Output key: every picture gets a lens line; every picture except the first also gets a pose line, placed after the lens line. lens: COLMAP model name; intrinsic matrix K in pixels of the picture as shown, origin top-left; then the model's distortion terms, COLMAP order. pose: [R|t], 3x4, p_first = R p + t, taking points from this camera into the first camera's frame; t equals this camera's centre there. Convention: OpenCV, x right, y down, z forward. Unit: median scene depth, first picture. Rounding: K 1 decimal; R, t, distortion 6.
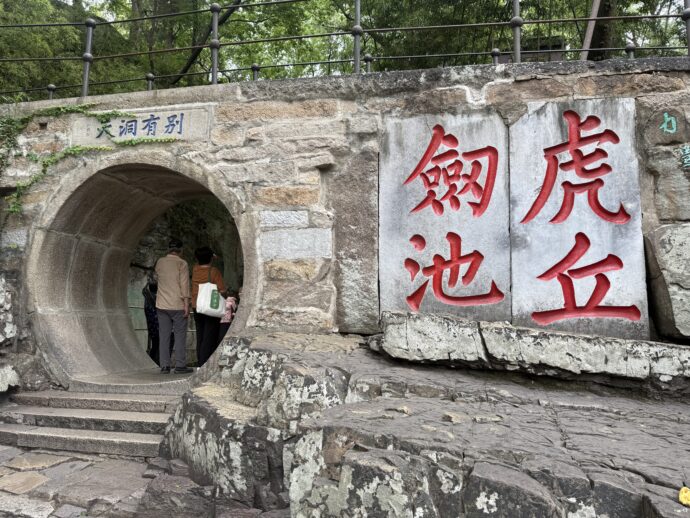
lens RADIAL K [[486.2, 0, 342.9], [0, 486.2, 248.2], [0, 0, 1]] dist [0.030503, -0.003857]
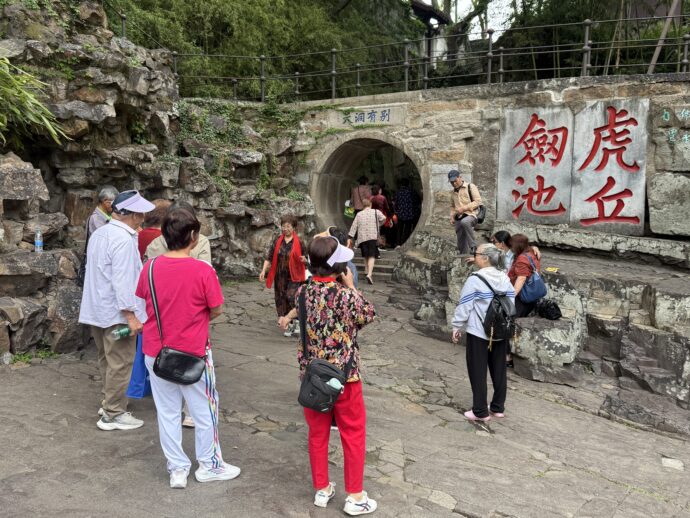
lens RADIAL K [[579.5, 0, 345.0], [0, 579.5, 259.0], [0, 0, 1]] dist [0.092155, -0.006171]
pose [[0.961477, 0.027370, -0.273518, 0.133912], [0.033923, 0.975610, 0.216872, -0.227486], [0.272783, -0.217796, 0.937099, -1.310965]]
